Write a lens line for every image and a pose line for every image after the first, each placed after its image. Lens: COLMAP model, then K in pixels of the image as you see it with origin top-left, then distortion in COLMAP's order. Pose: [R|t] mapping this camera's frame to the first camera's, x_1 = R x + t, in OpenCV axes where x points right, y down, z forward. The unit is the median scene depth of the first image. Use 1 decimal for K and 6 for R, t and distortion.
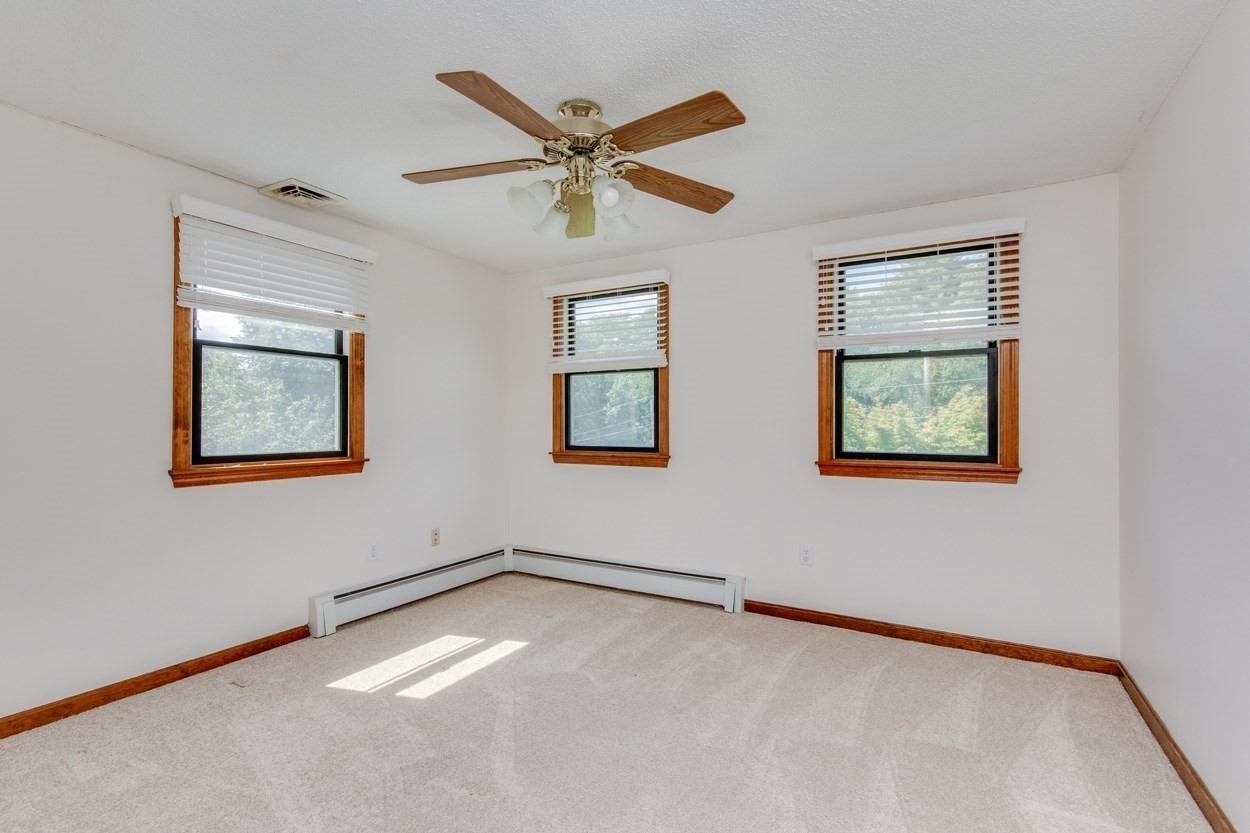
lens RADIAL K [[578.4, 0, 620.2], [0, 578.4, 418.5], [0, 0, 1]] dist [0.021229, 0.000435]
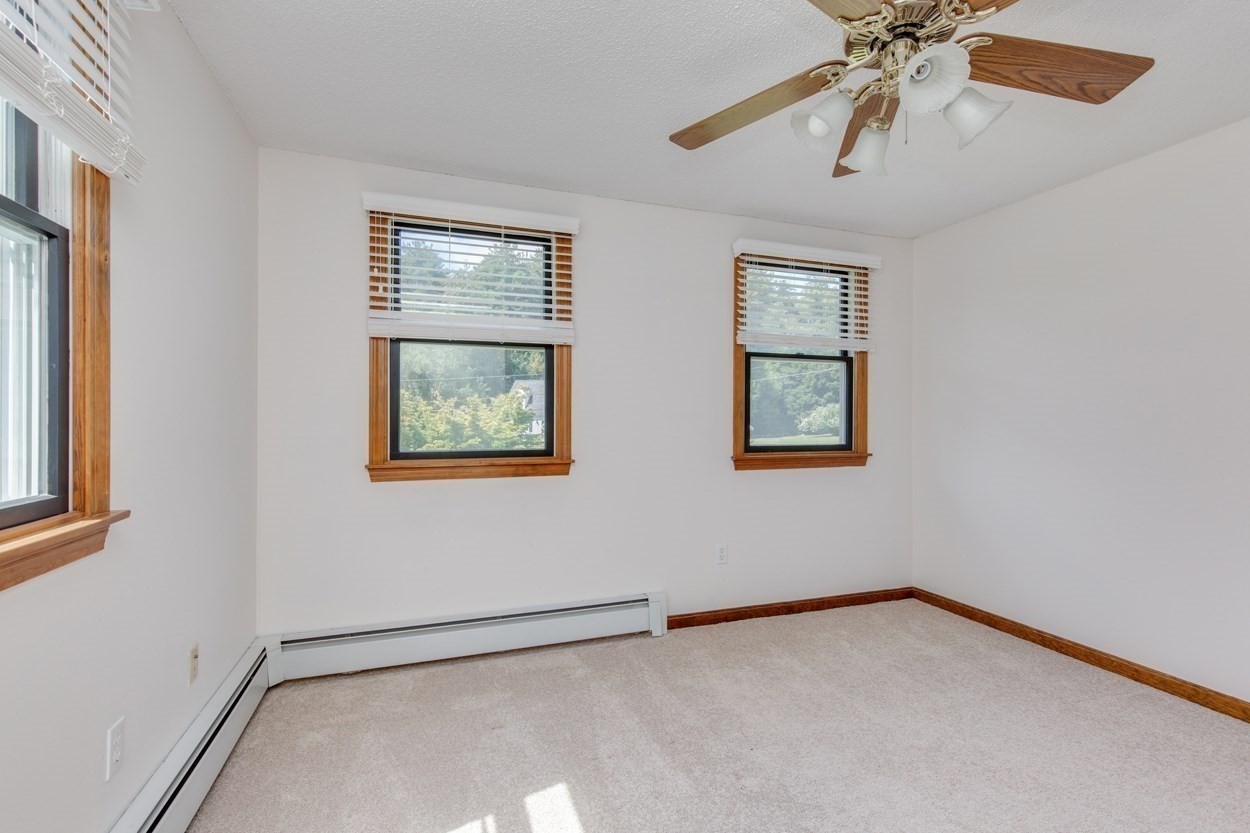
lens RADIAL K [[574.0, 0, 628.0], [0, 574.0, 416.0], [0, 0, 1]] dist [0.005601, -0.001575]
pose [[0.643068, 0.002888, 0.765804, -0.512246], [-0.008801, 0.999955, 0.003620, 0.002884], [-0.765759, -0.009068, 0.643064, 0.501418]]
